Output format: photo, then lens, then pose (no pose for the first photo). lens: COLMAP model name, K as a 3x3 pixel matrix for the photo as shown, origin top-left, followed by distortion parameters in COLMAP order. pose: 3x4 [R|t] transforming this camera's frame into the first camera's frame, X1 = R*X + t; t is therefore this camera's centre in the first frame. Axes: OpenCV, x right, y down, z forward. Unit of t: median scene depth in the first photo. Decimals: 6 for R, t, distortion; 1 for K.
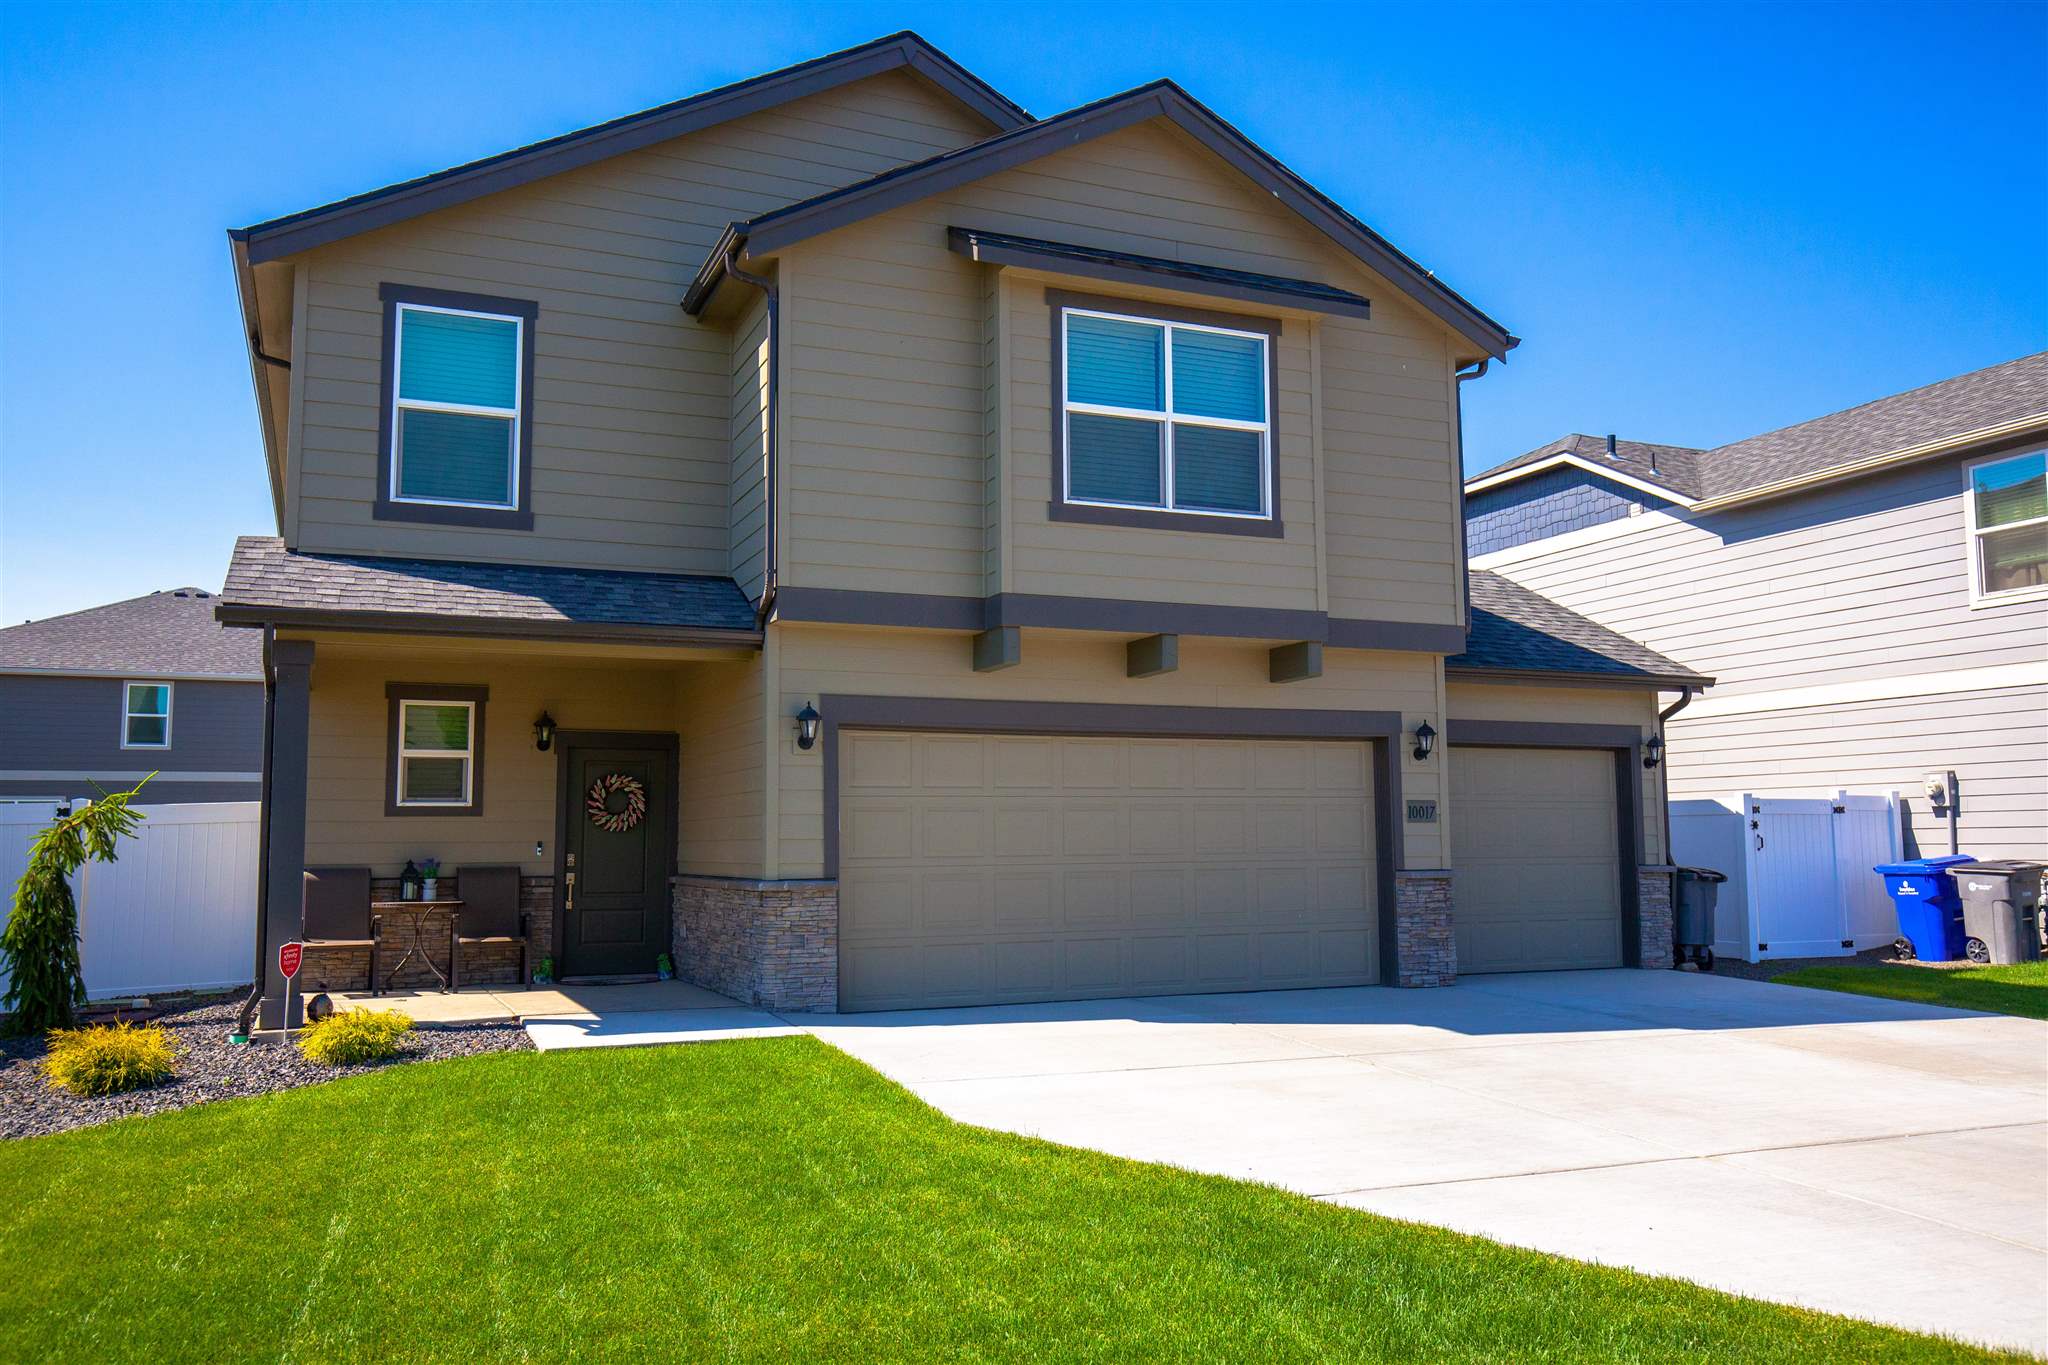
lens RADIAL K [[1609.2, 0, 1025.7], [0, 1609.2, 683.4], [0, 0, 1]] dist [0.009279, 0.012006]
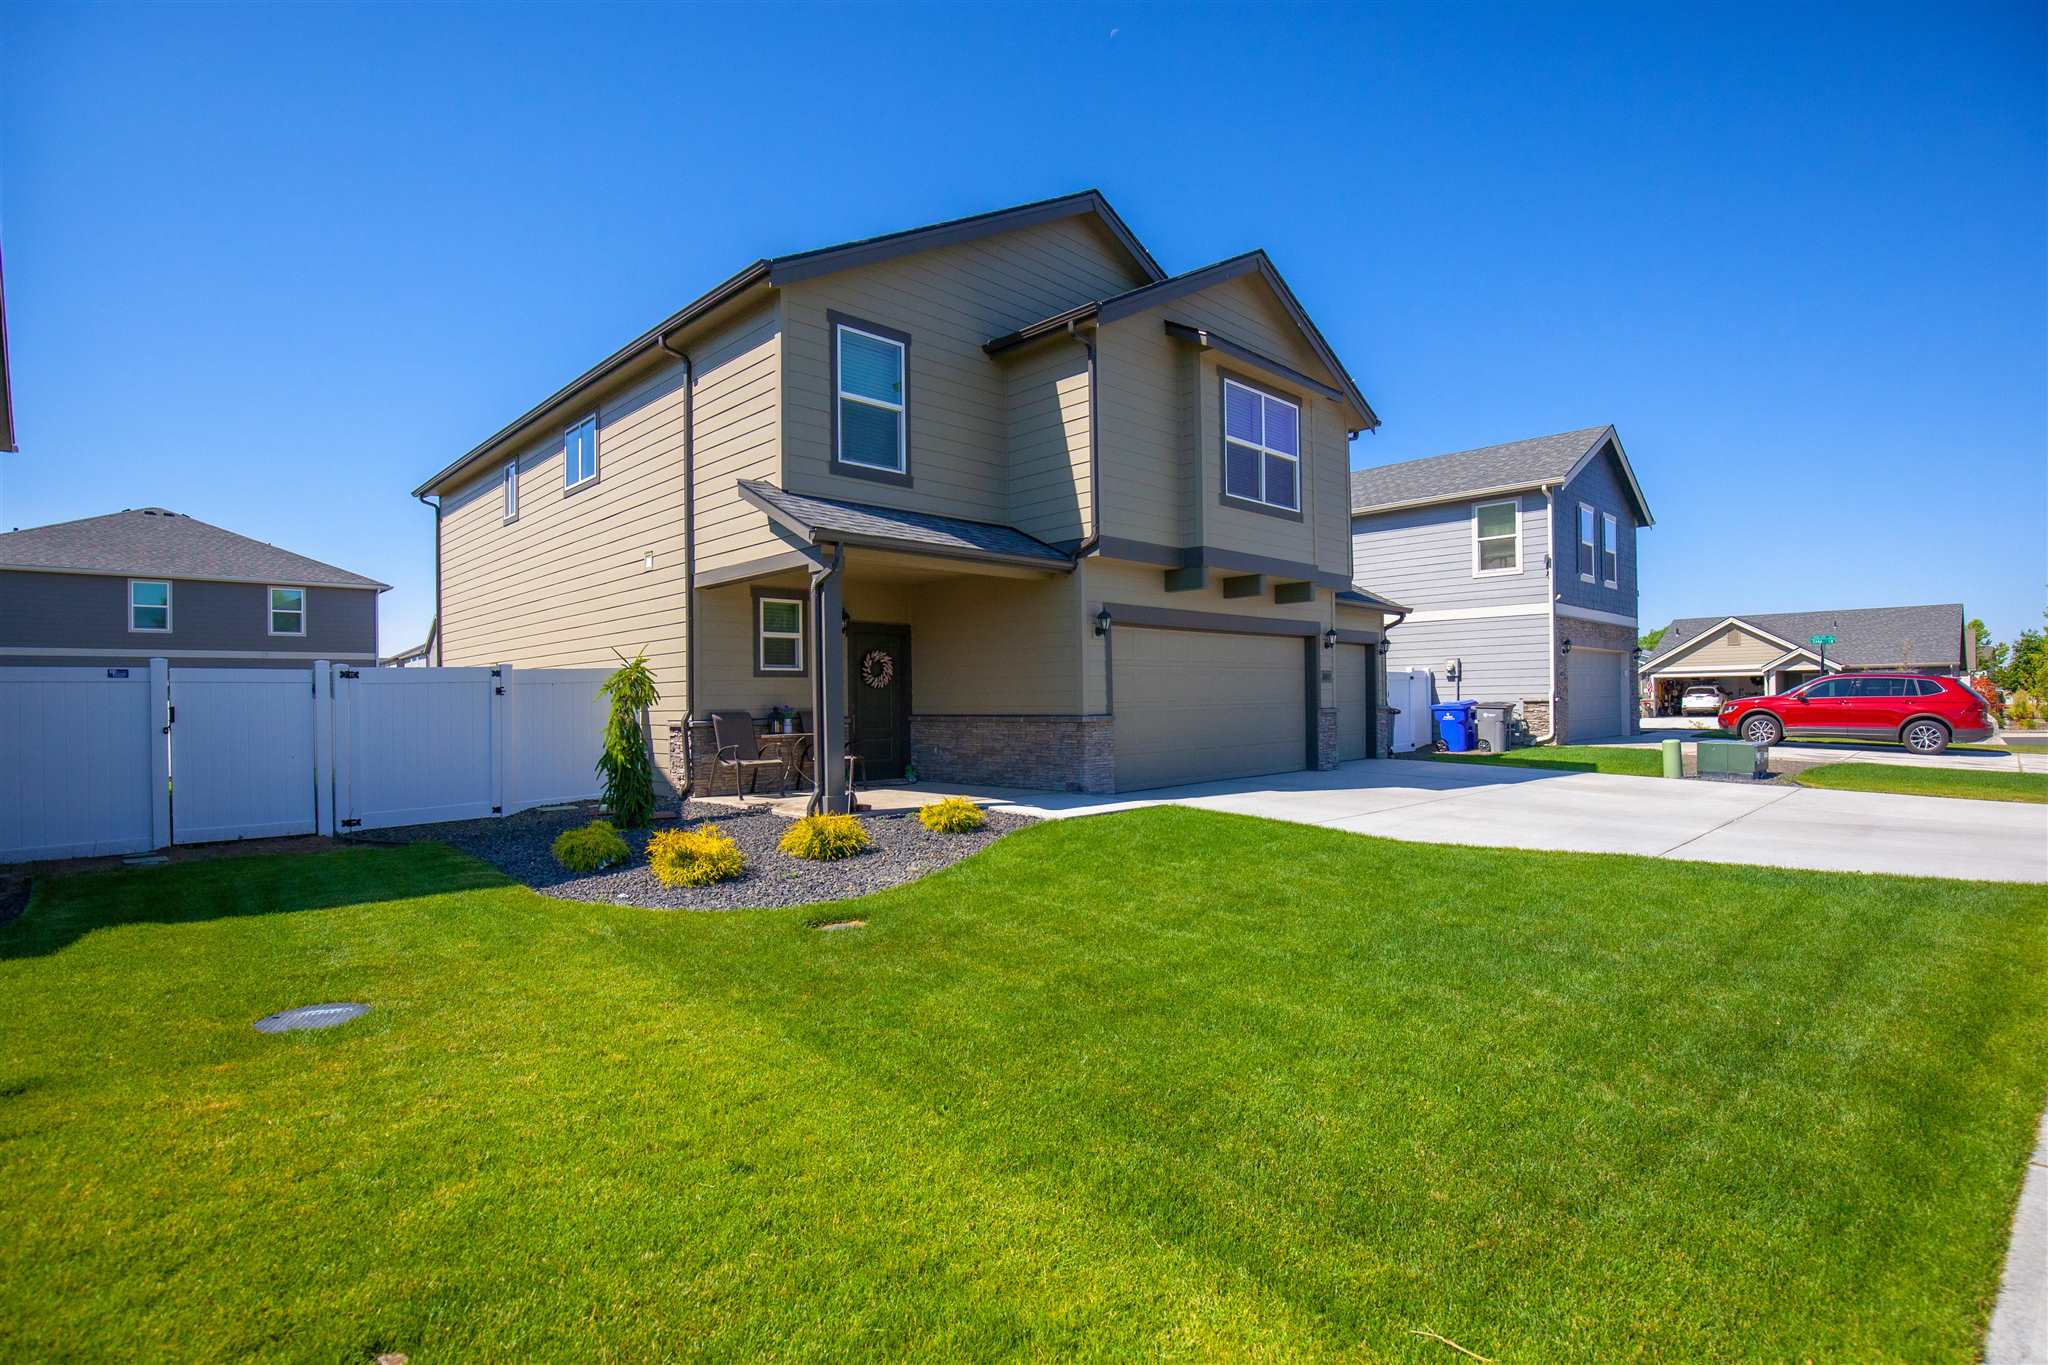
lens RADIAL K [[992.4, 0, 1025.9], [0, 992.4, 697.1], [0, 0, 1]] dist [-0.034610, -0.000069]
pose [[0.931842, -0.004354, 0.362839, -0.535496], [-0.028931, 0.995853, 0.086251, 0.016911], [-0.361710, -0.090870, 0.927852, 0.079063]]
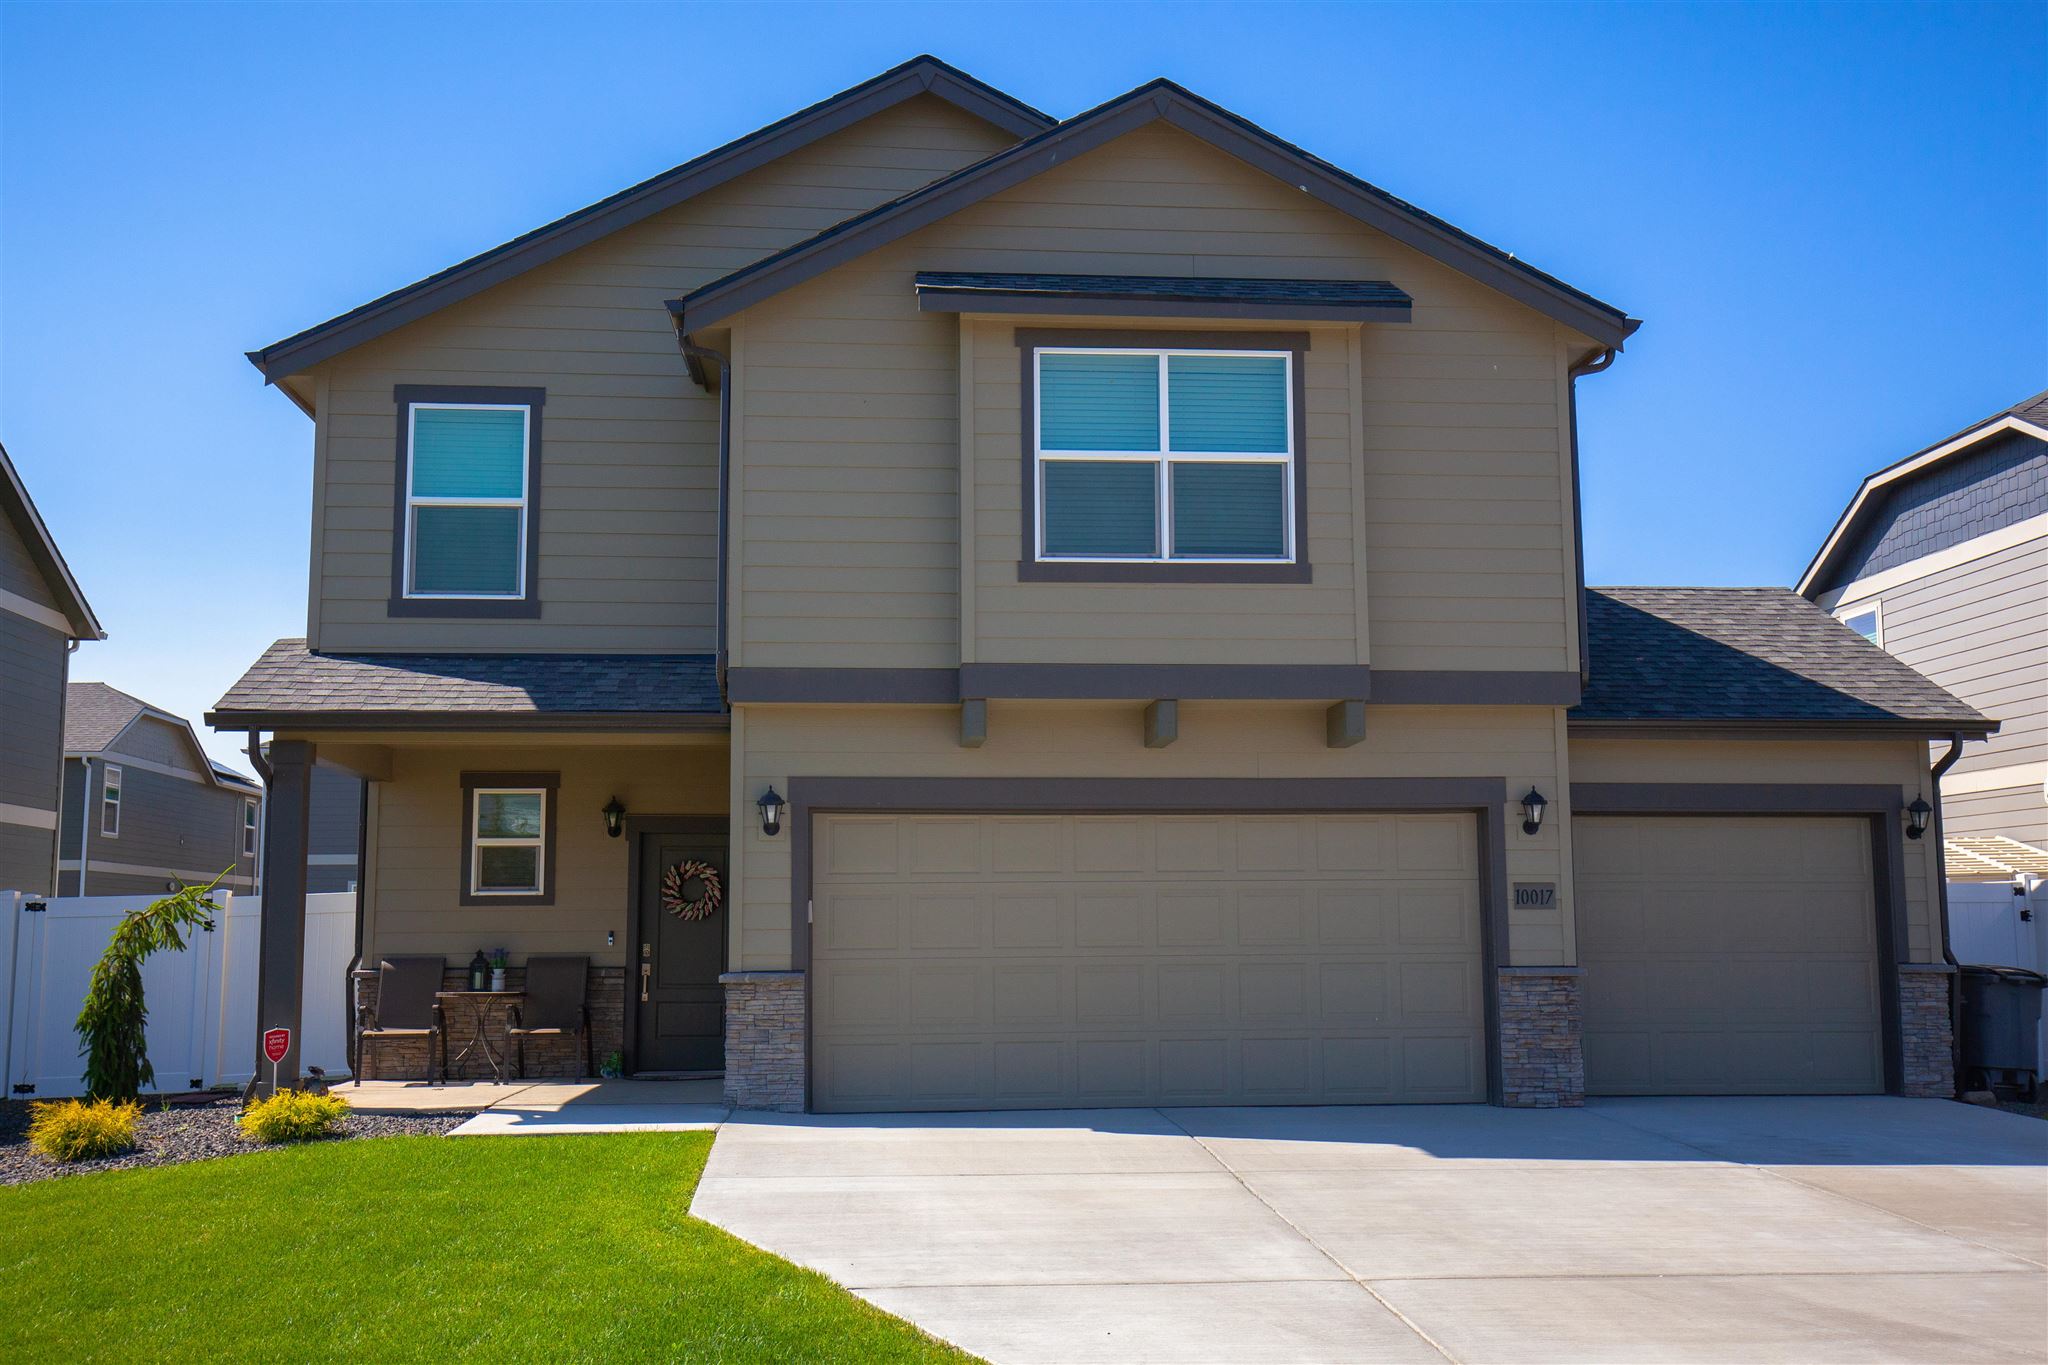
lens RADIAL K [[2013.0, 0, 1021.2], [0, 2013.0, 694.5], [0, 0, 1]] dist [0.034352, 0.000000]
pose [[0.948129, -0.036252, -0.315811, 0.360894], [0.030621, 0.999272, -0.022775, -0.010149], [0.316407, 0.011923, 0.948549, -0.086011]]
